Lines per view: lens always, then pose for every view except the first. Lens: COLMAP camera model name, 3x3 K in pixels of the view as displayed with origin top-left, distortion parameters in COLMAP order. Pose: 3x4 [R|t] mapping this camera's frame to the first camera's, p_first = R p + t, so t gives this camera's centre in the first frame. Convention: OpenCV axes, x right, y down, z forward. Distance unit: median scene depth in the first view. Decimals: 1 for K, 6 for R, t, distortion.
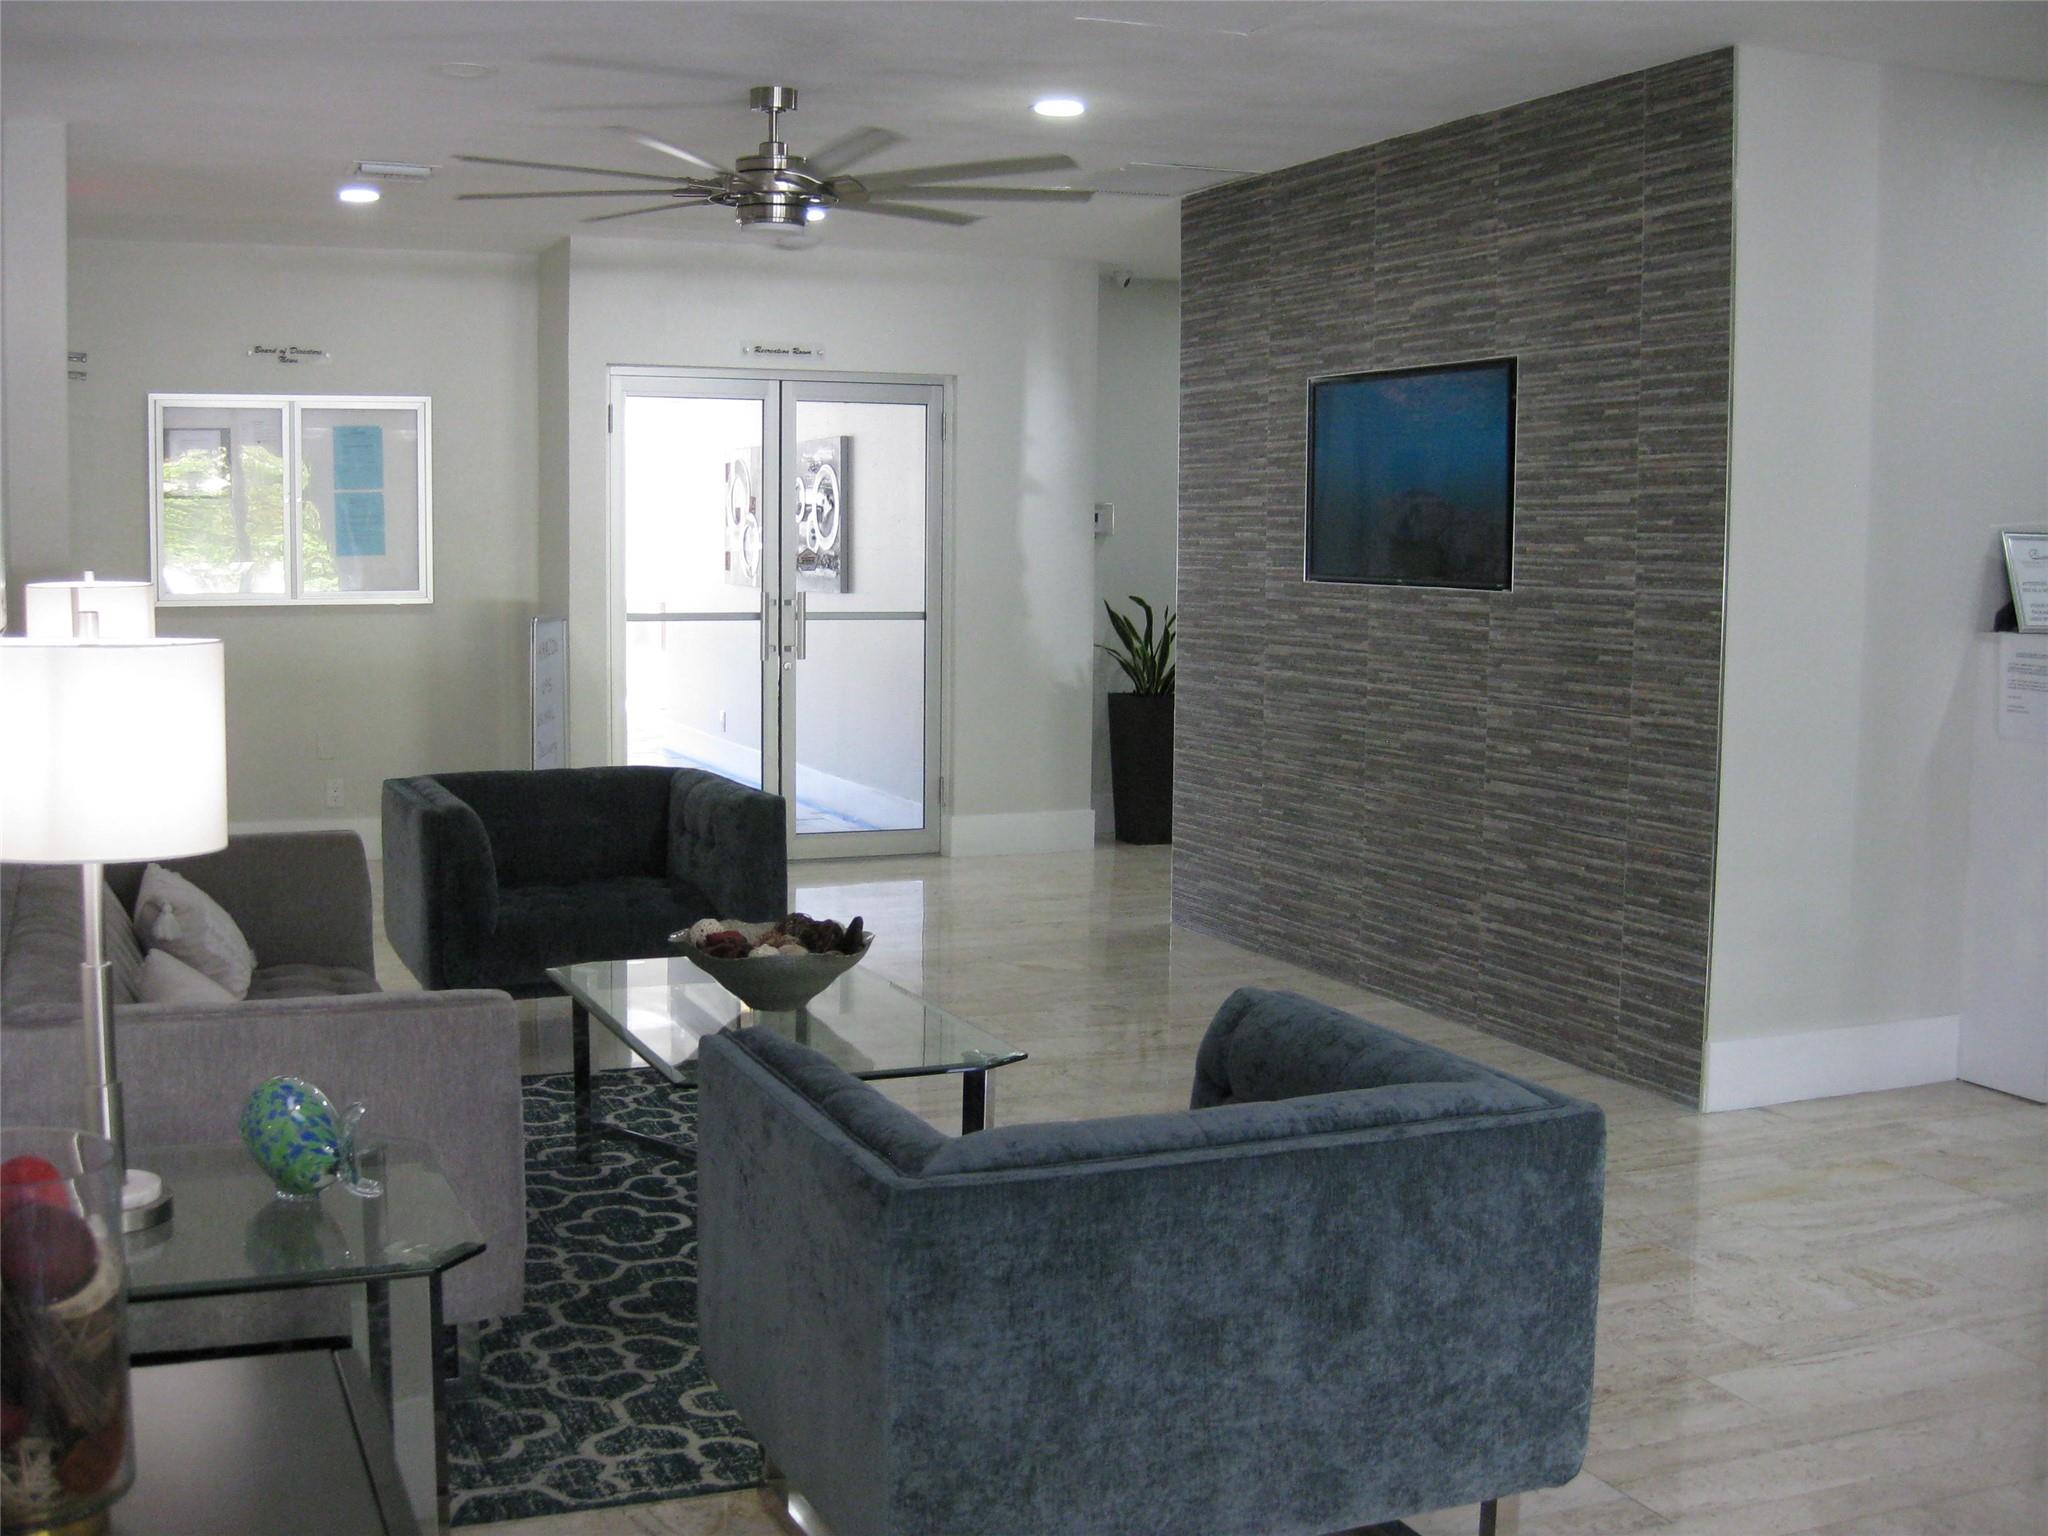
lens RADIAL K [[2297.1, 0, 1021.1], [0, 2297.1, 767.9], [0, 0, 1]] dist [-0.162582, 0.000000]
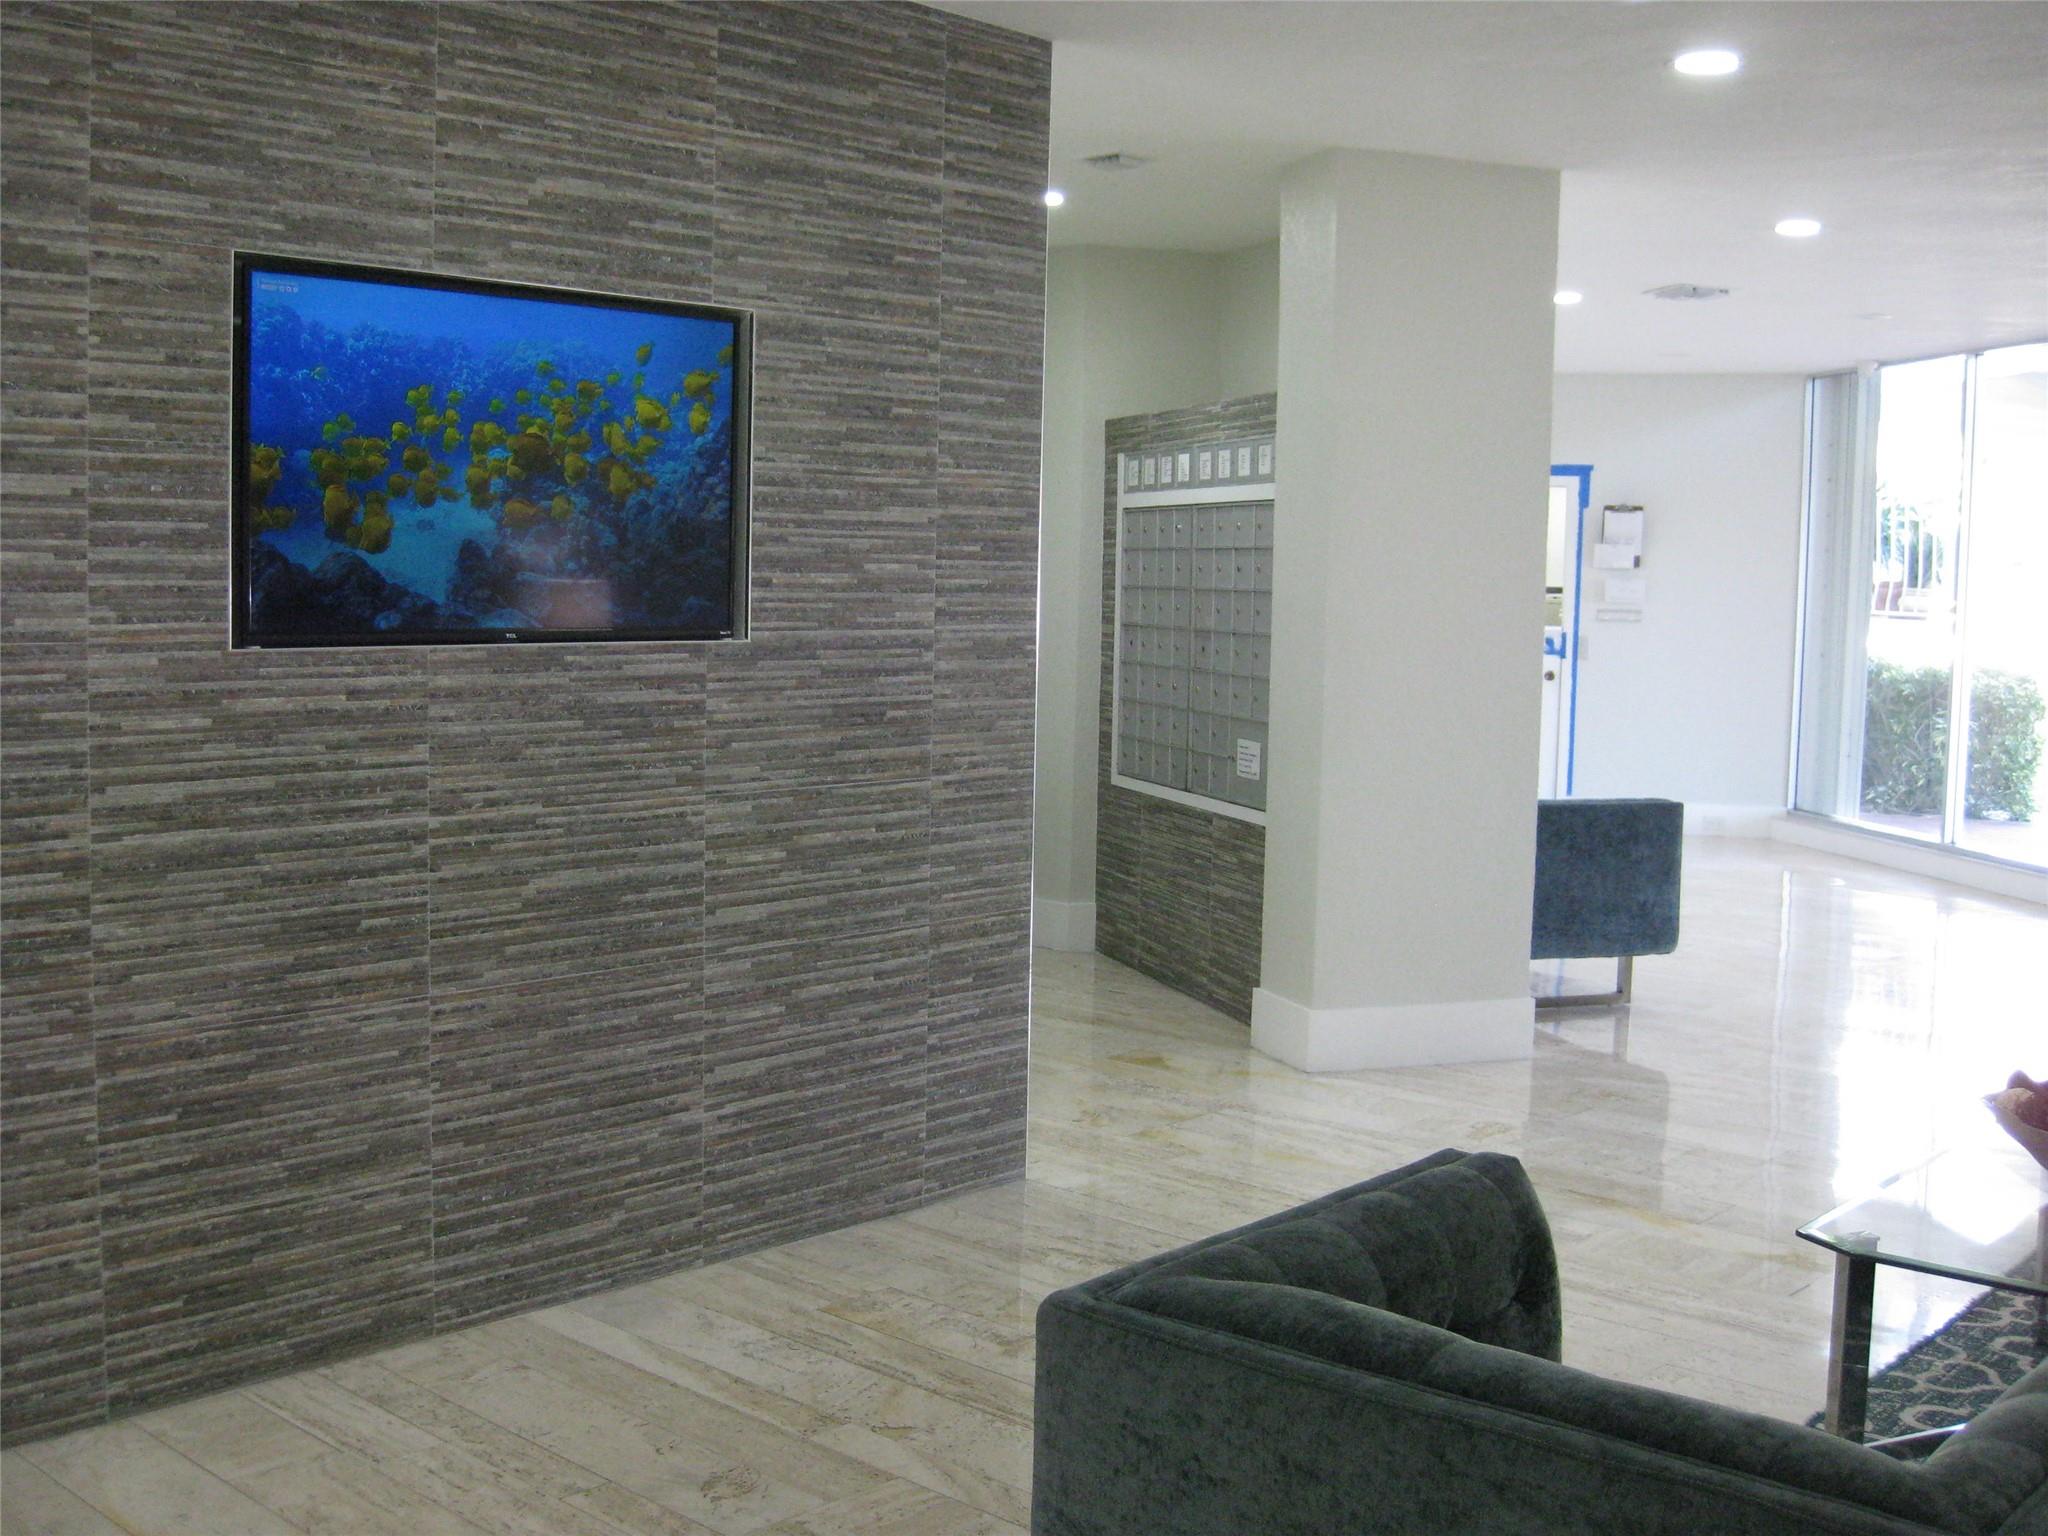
lens RADIAL K [[2297.1, 0, 1017.7], [0, 2297.1, 760.3], [0, 0, 1]] dist [-0.162582, 0.000000]
pose [[-0.437562, -0.094203, 0.894240, -0.483778], [0.066354, 0.988403, 0.136590, -0.136738], [-0.896737, 0.119103, -0.426237, 1.272523]]
